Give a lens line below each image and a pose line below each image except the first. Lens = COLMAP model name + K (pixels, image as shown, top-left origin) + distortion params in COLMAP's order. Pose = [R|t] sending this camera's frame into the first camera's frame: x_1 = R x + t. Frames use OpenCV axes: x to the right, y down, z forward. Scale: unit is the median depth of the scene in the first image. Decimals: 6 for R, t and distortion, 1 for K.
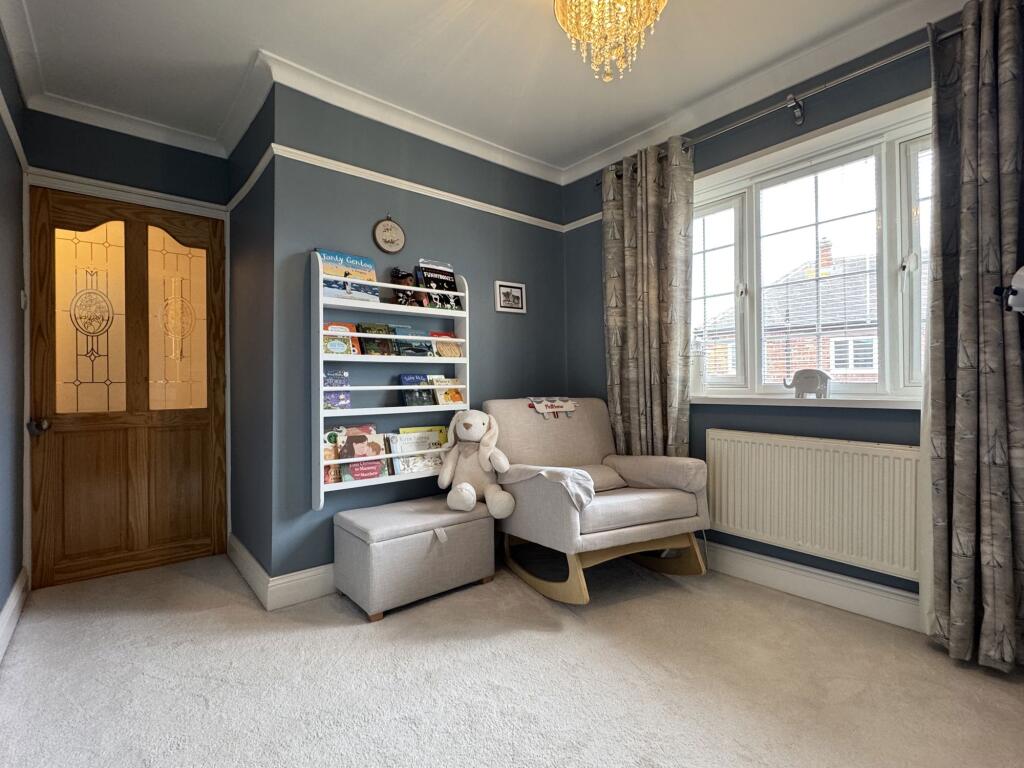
lens RADIAL K [[477.0, 0, 512.0], [0, 477.0, 384.0], [0, 0, 1]] dist [-0.000536, -0.000188]
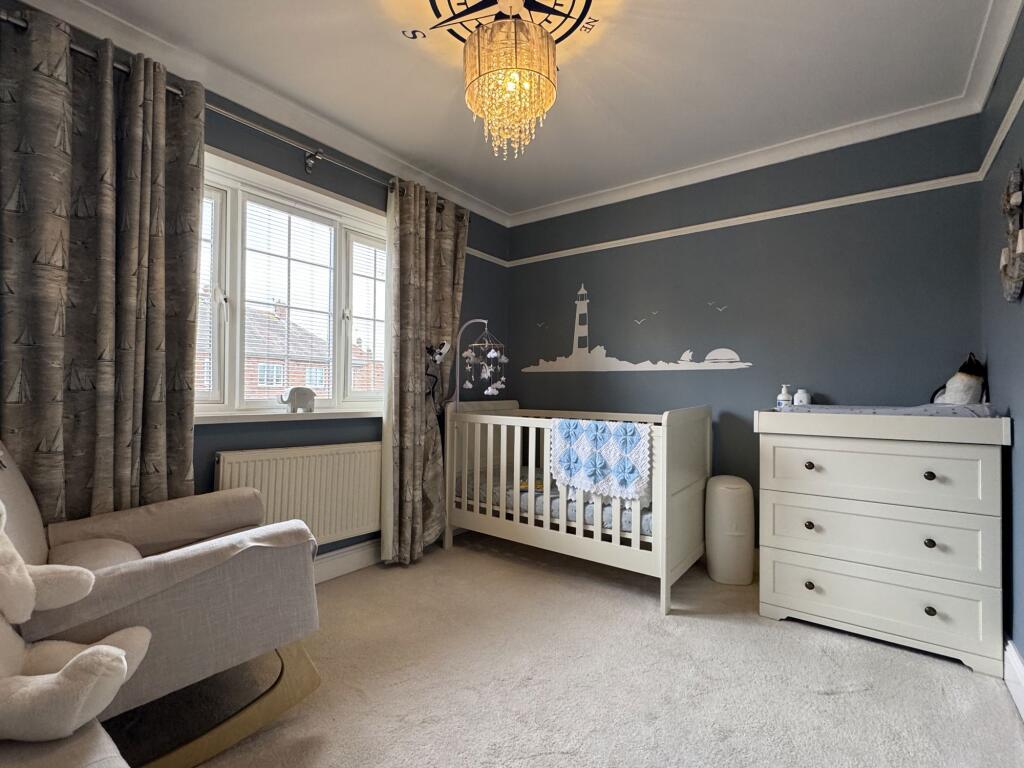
lens RADIAL K [[477.0, 0, 512.0], [0, 477.0, 384.0], [0, 0, 1]] dist [-0.000536, -0.000188]
pose [[-0.224832, 0.022235, 0.974144, -0.583133], [-0.012528, 0.999591, -0.025708, -0.015241], [-0.974317, -0.017984, -0.224462, 0.740357]]
